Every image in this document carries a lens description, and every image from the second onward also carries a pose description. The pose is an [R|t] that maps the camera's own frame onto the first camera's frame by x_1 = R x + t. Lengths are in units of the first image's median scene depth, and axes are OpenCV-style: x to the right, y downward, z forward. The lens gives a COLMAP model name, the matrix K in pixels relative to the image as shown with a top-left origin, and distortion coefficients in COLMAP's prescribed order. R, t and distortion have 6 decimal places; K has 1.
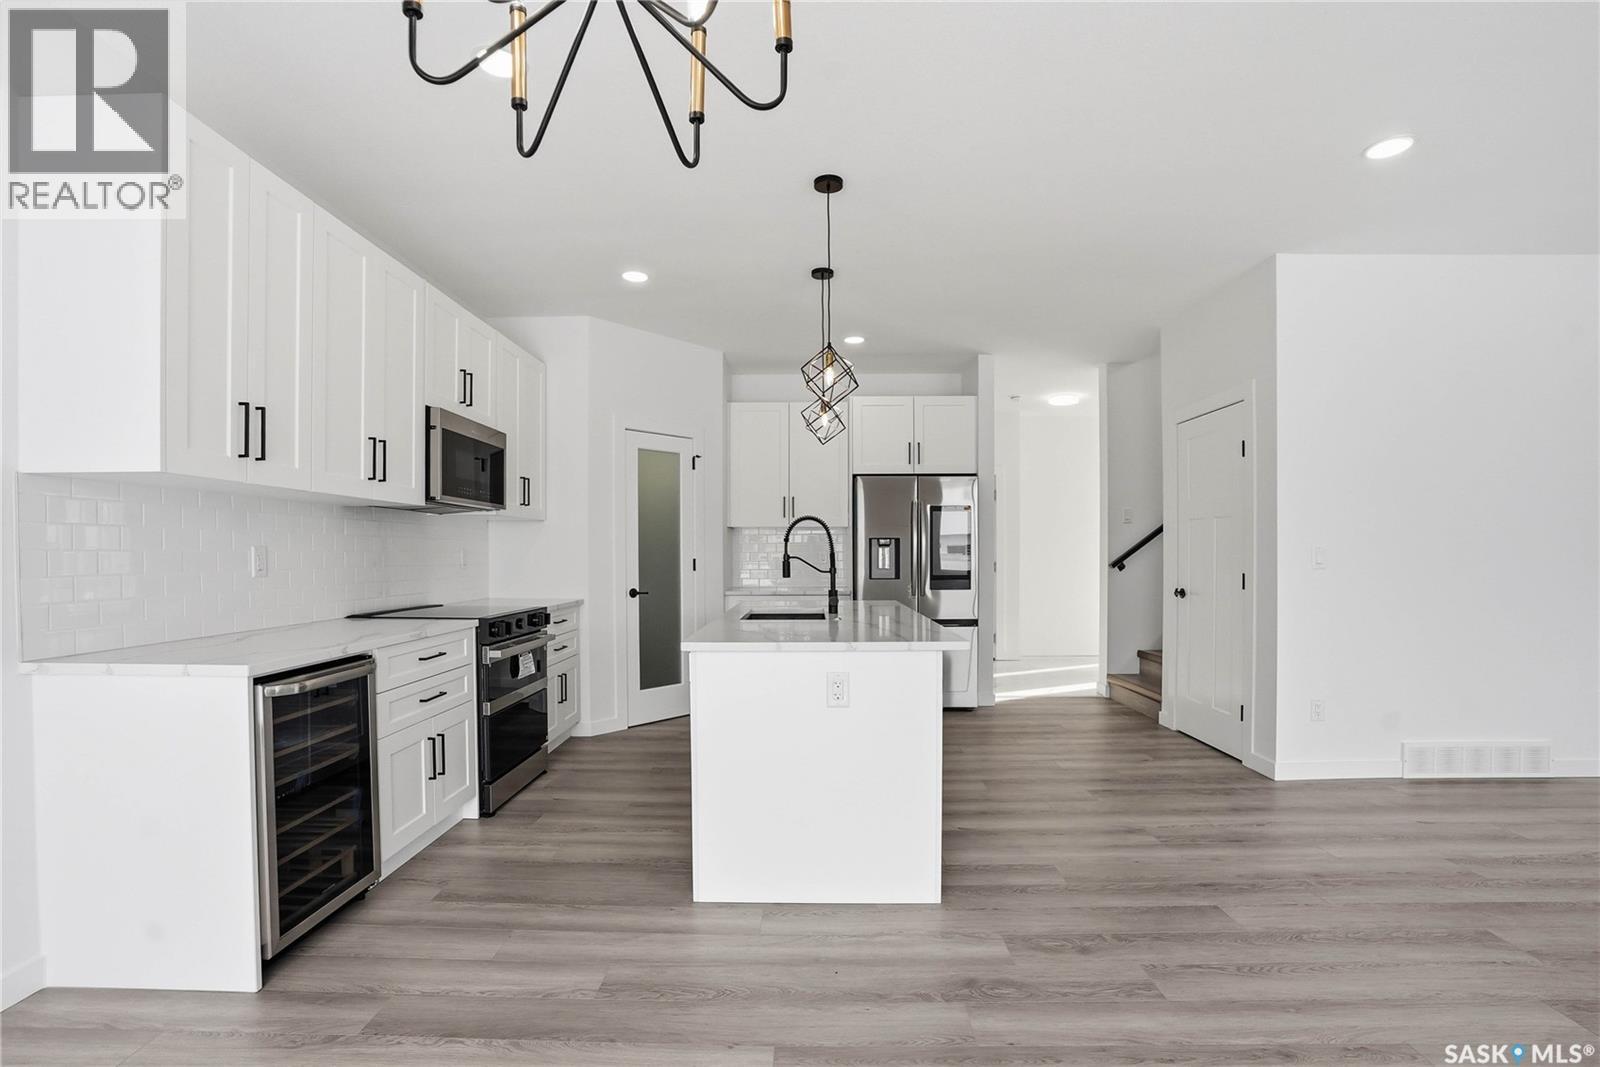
lens RADIAL K [[758.2, 0, 798.1], [0, 758.2, 564.0], [0, 0, 1]] dist [-0.070566, 0.028101]
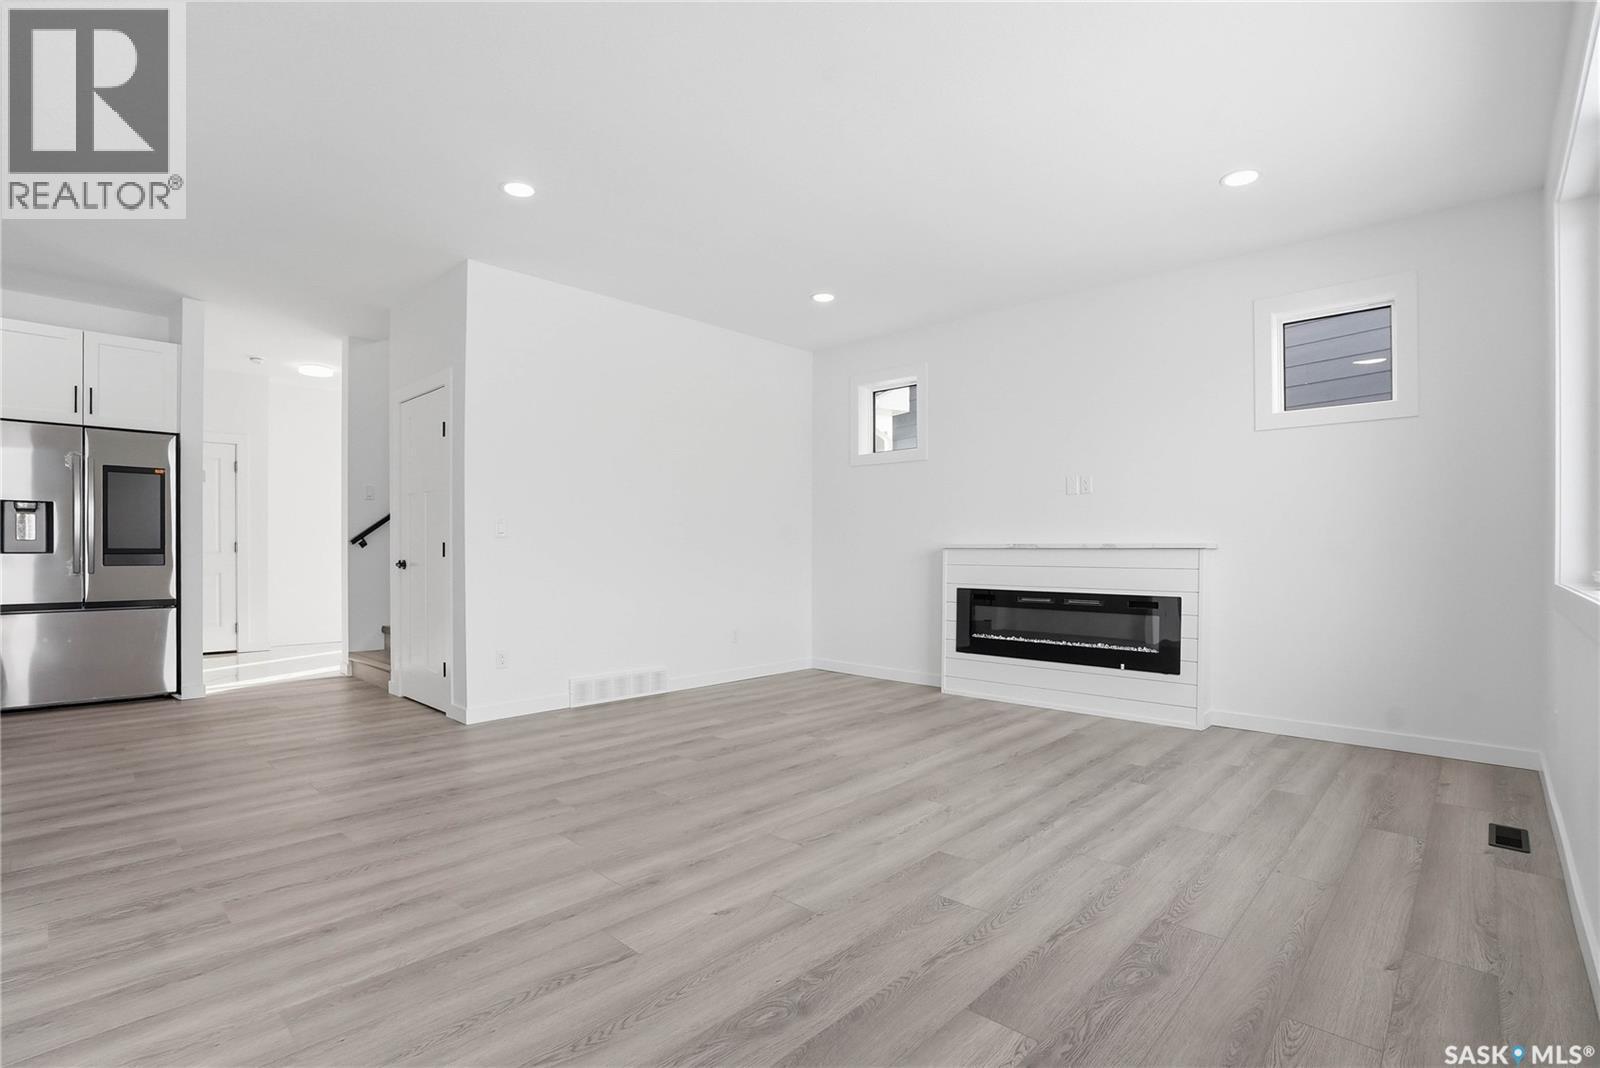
lens RADIAL K [[755.0, 0, 797.9], [0, 755.0, 543.3], [0, 0, 1]] dist [-0.069640, 0.027774]
pose [[0.670044, 0.013233, 0.742204, 0.157313], [0.003263, 0.999779, -0.020771, 0.046674], [-0.742314, 0.016340, 0.669852, -0.165856]]
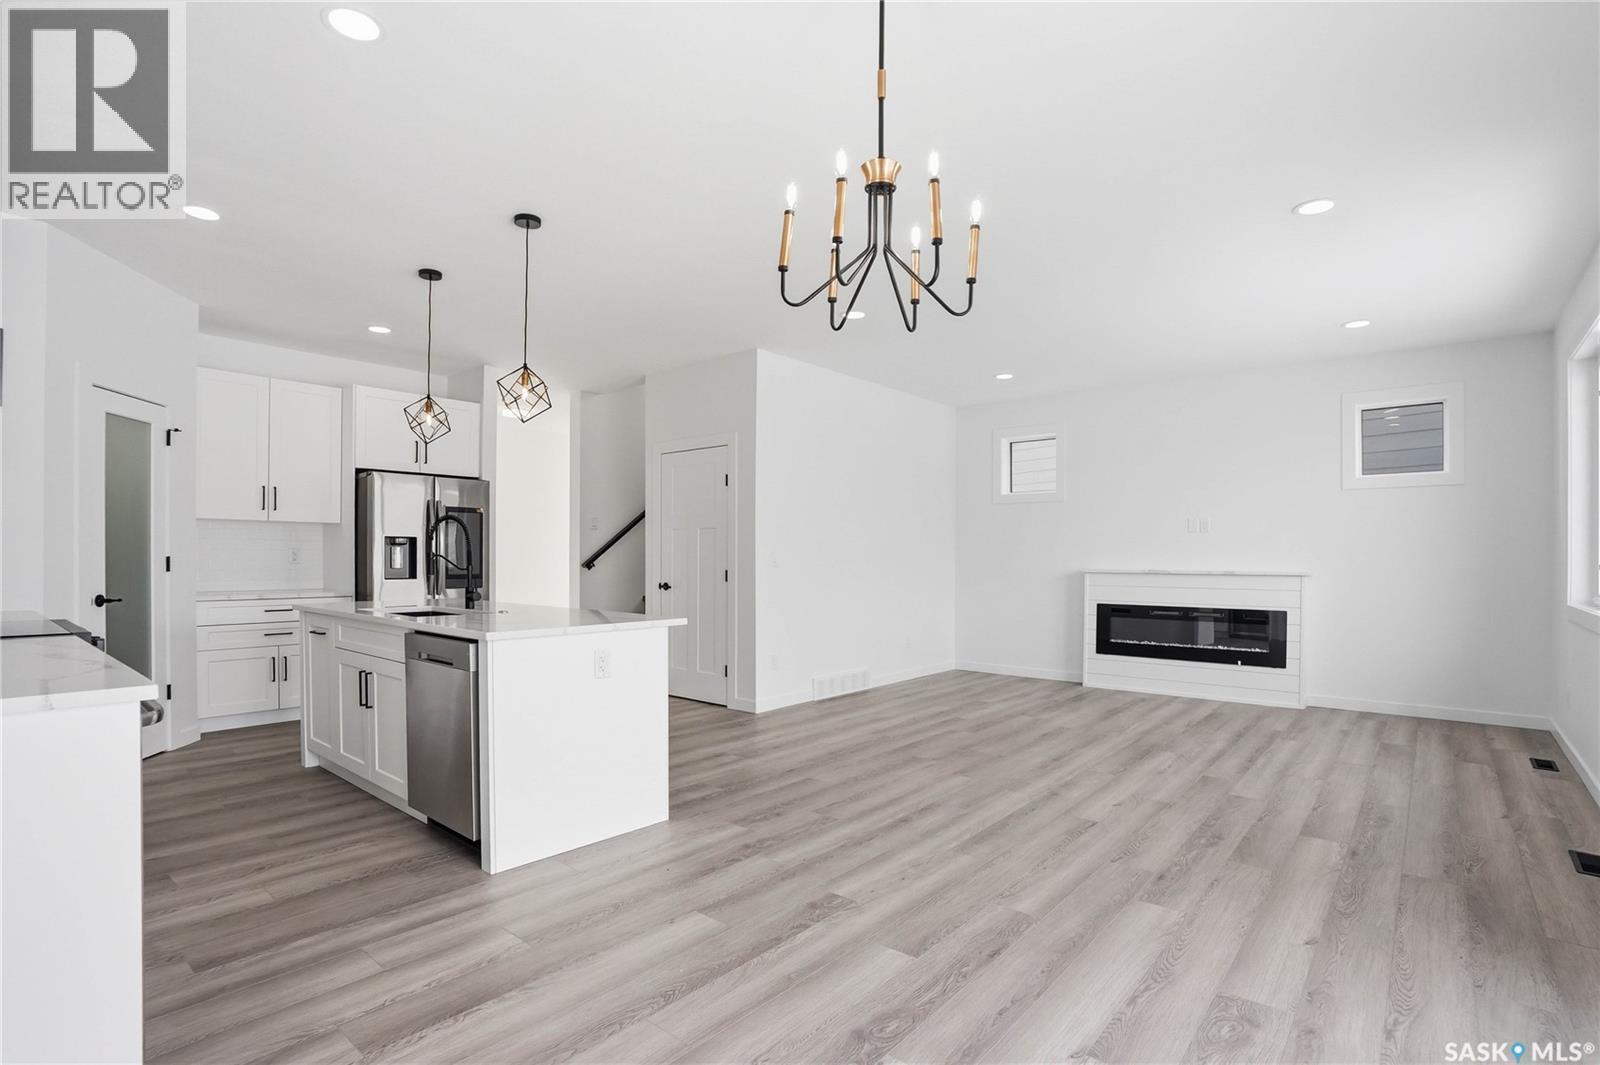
lens RADIAL K [[776.0, 0, 797.2], [0, 776.0, 562.0], [0, 0, 1]] dist [-0.082491, 0.037485]
pose [[0.633812, 0.002289, 0.773484, -0.534698], [0.002038, 0.999987, -0.004629, 0.005781], [-0.773485, 0.004510, 0.633799, -0.025987]]
